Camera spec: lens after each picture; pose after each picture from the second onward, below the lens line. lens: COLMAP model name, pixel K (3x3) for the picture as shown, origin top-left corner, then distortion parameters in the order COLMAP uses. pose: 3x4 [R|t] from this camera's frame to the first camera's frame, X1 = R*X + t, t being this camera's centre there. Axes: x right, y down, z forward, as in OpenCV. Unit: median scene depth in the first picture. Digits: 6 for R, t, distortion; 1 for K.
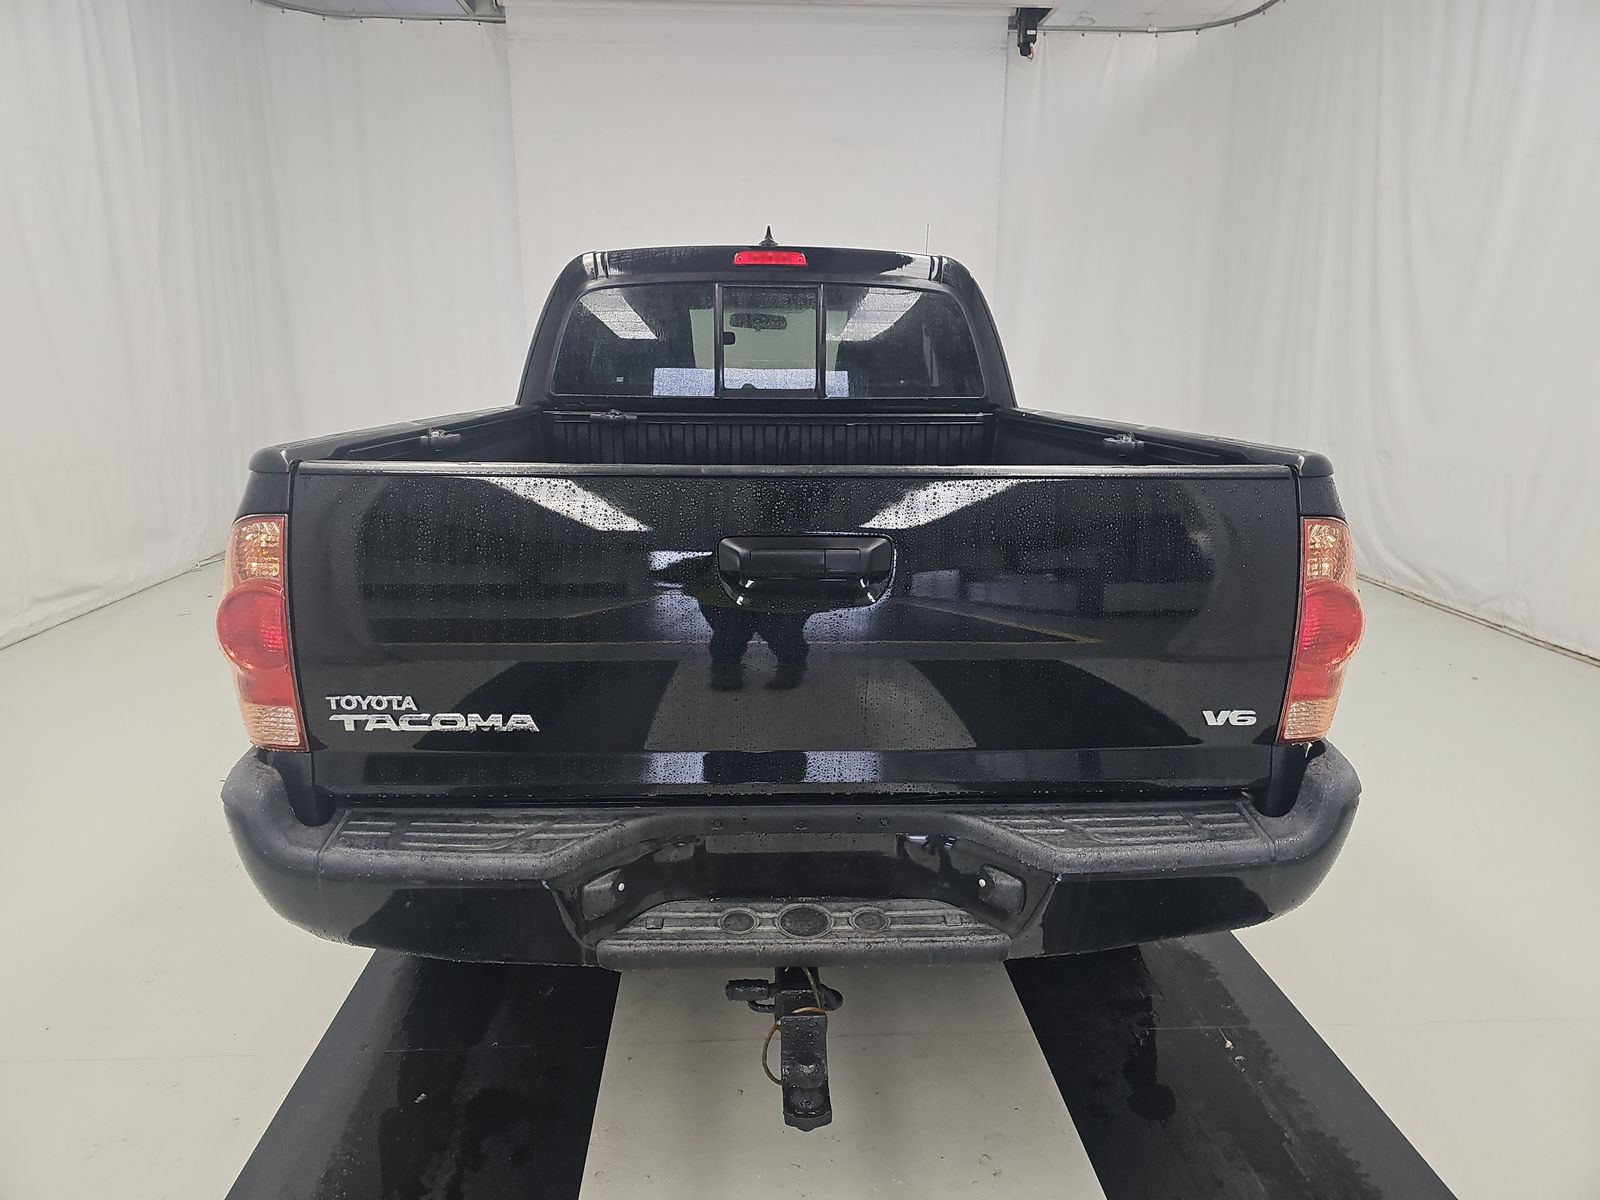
lens RADIAL K [[1069.2, 0, 803.6], [0, 1069.2, 612.5], [0, 0, 1]] dist [0.004051, -0.012761]
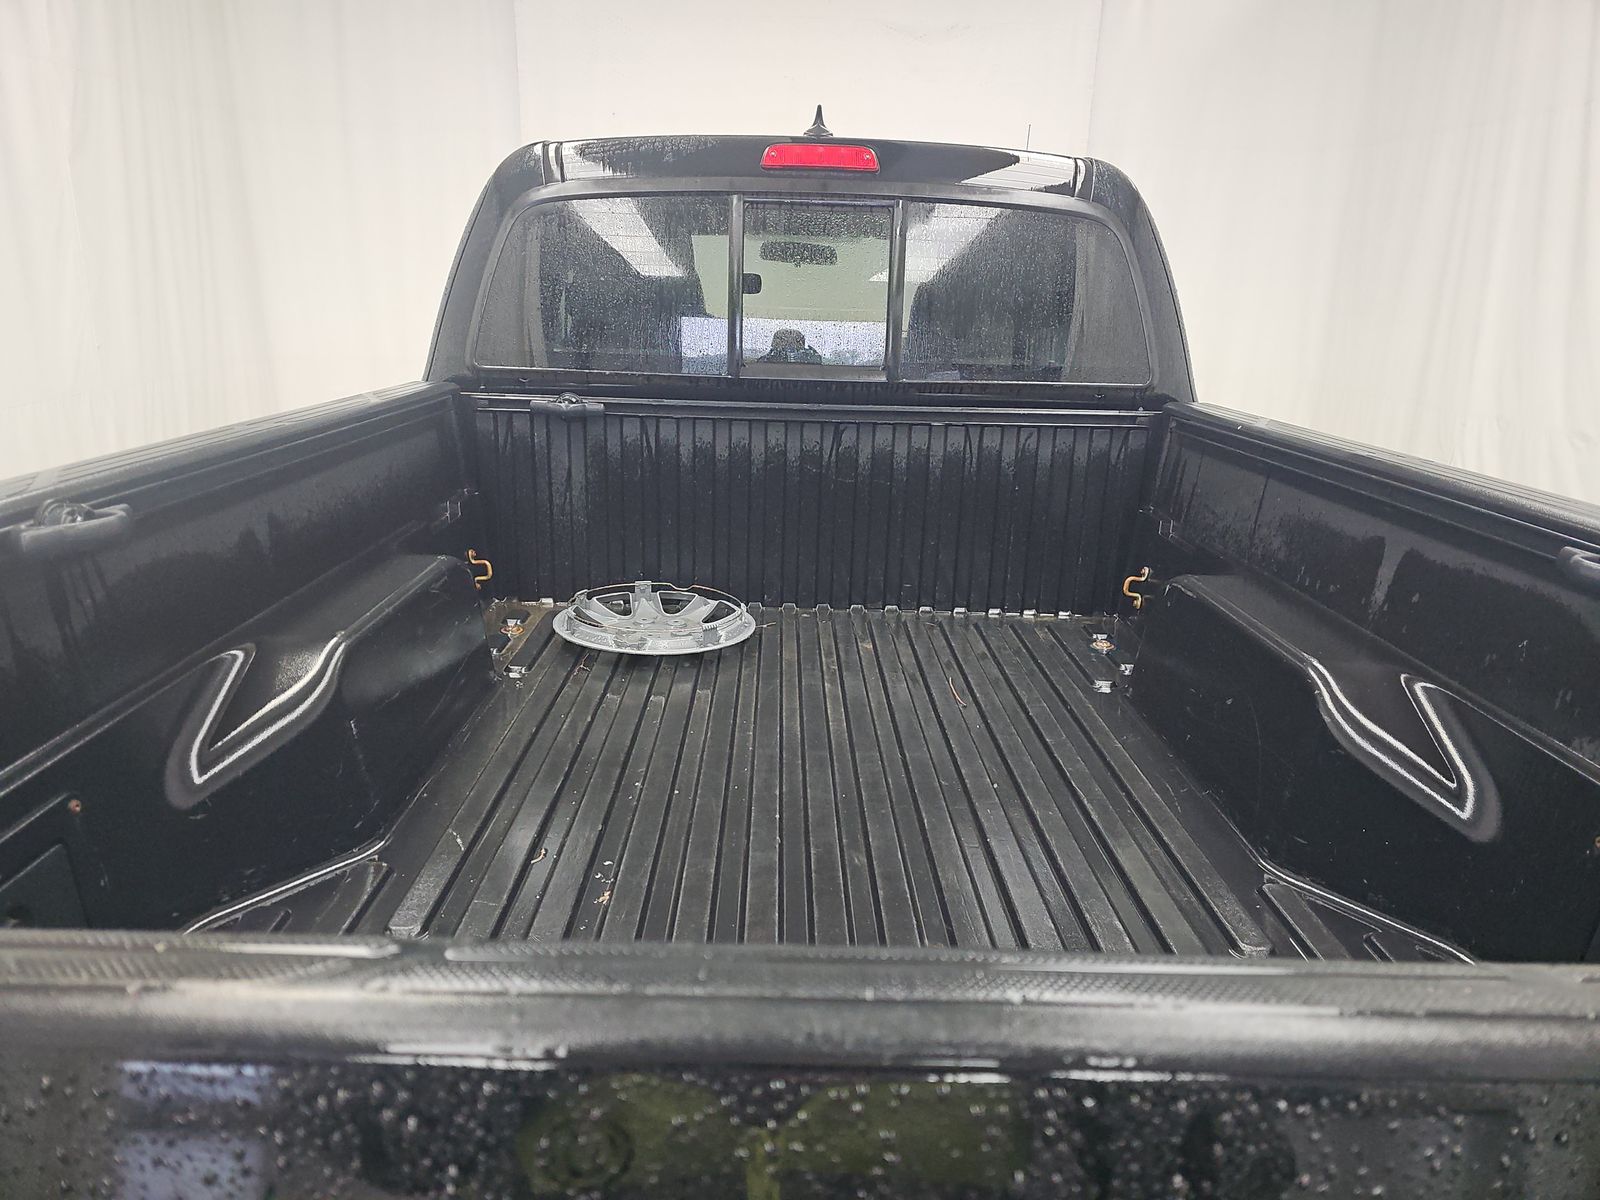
lens RADIAL K [[1069.2, 0, 794.3], [0, 1069.2, 588.2], [0, 0, 1]] dist [0.004051, -0.012761]
pose [[0.998627, 0.033630, -0.040157, -0.012470], [-0.030921, 0.997322, 0.066273, -0.117052], [0.042279, -0.064940, 0.996993, 0.349546]]
